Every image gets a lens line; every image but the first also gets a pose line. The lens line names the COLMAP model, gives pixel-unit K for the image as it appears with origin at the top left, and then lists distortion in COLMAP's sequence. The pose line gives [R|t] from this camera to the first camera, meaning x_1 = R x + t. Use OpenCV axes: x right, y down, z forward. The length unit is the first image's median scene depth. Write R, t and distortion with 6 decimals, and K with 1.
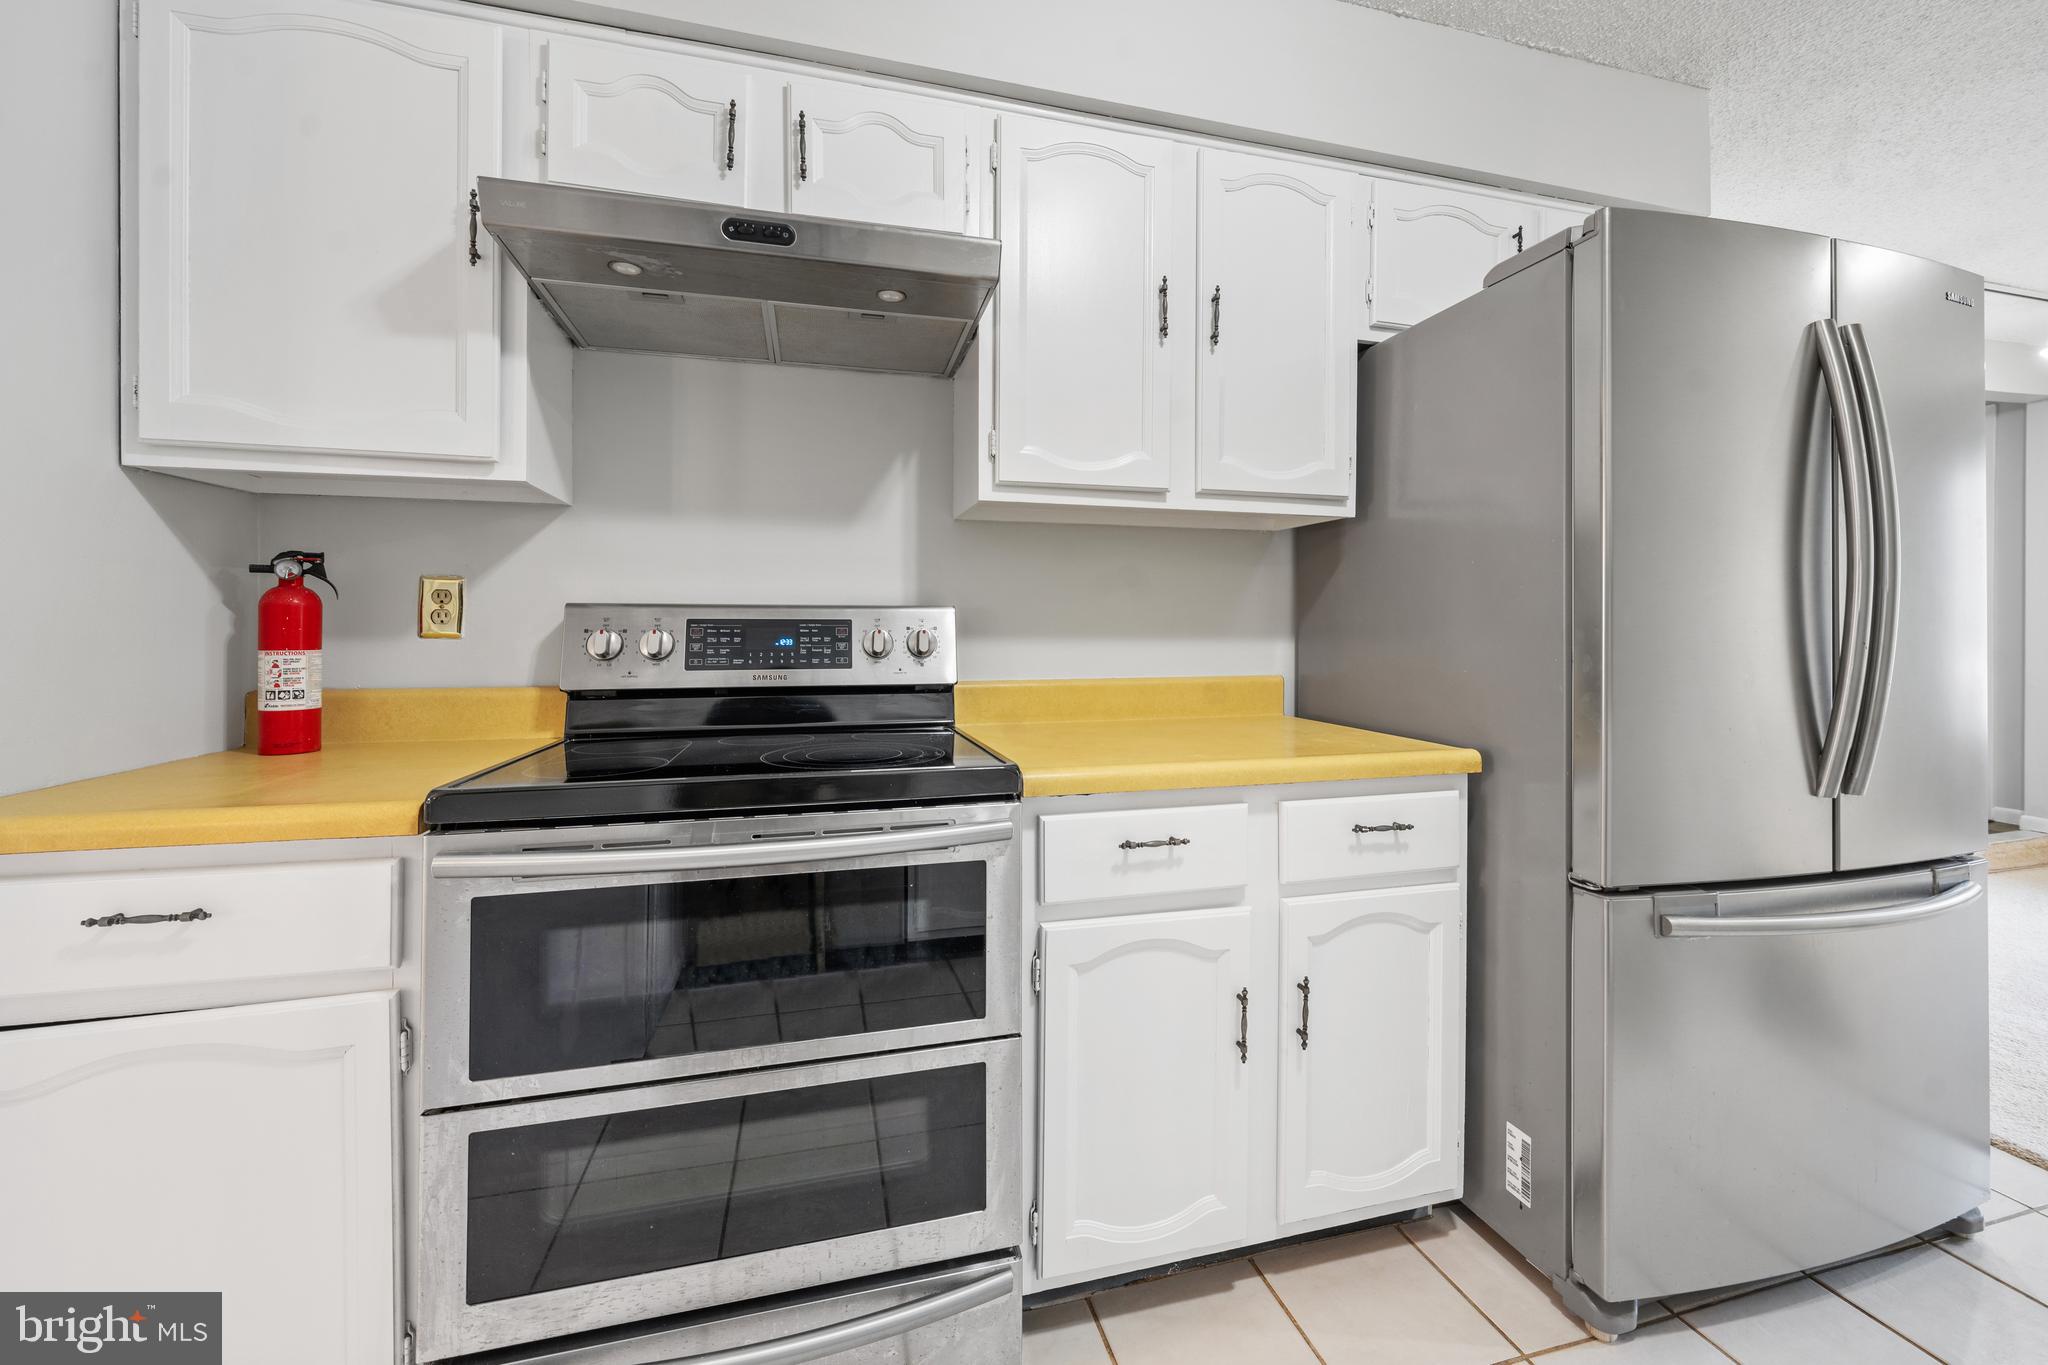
lens RADIAL K [[795.8, 0, 1026.4], [0, 795.8, 633.5], [0, 0, 1]] dist [0.001308, 0.000559]
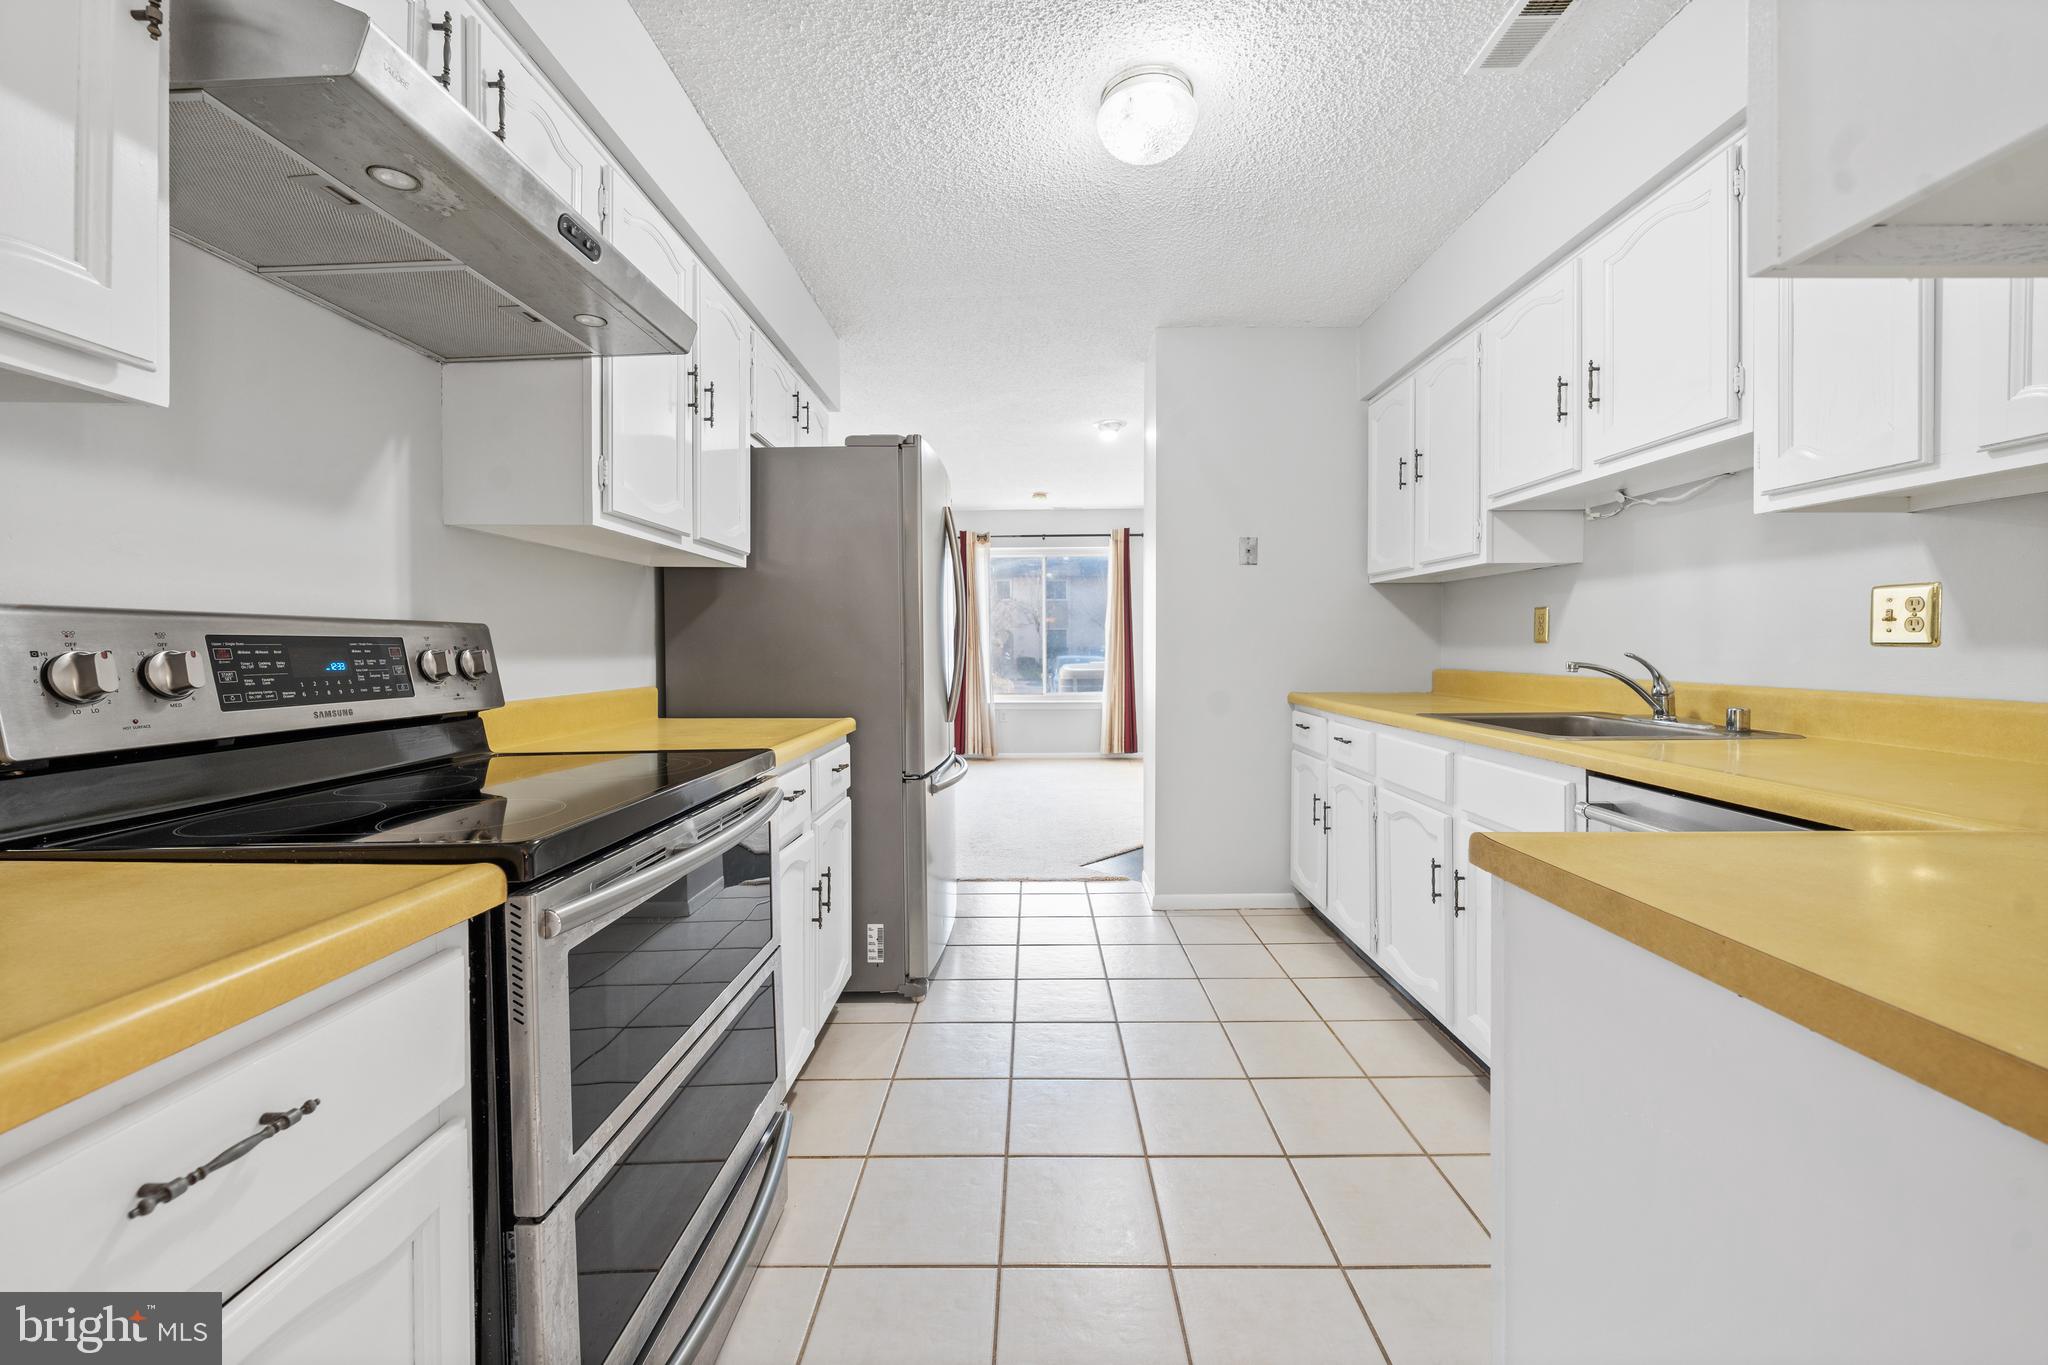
lens RADIAL K [[795.8, 0, 1018.0], [0, 795.8, 667.2], [0, 0, 1]] dist [0.001308, 0.000559]
pose [[0.271574, -0.025880, 0.962070, -0.872811], [0.005452, 0.999664, 0.025352, -0.004321], [-0.962402, -0.001640, 0.271624, 0.170985]]
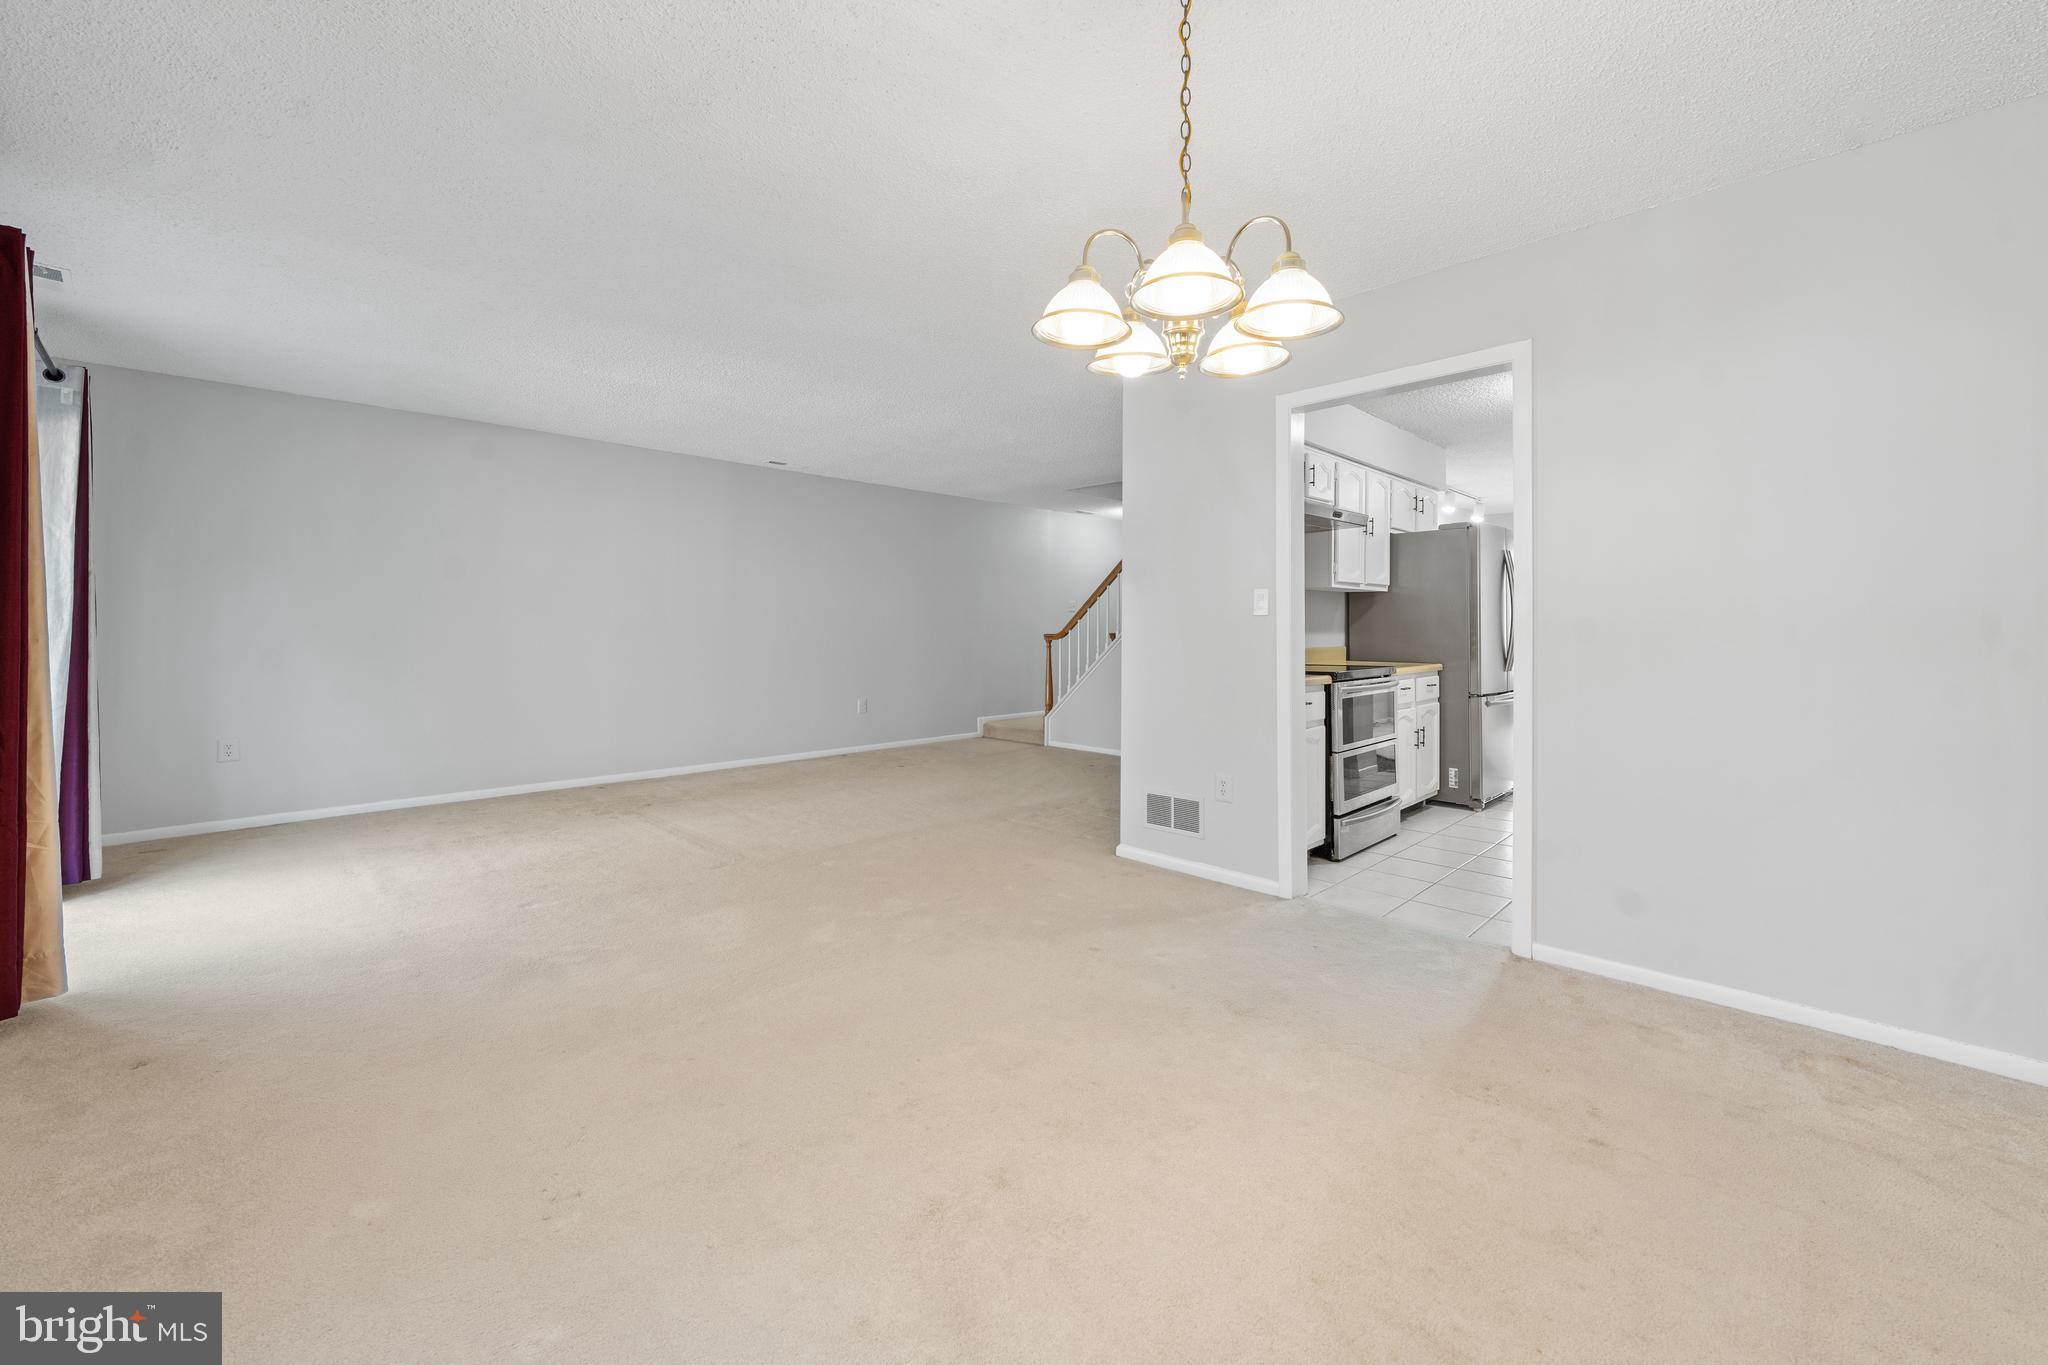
lens RADIAL K [[795.8, 0, 1027.8], [0, 795.8, 624.6], [0, 0, 1]] dist [0.001308, 0.000559]
pose [[0.860308, -0.000532, 0.509775, -2.453026], [0.003666, 0.999980, -0.005143, -0.011776], [-0.509762, 0.006294, 0.860292, -0.953654]]
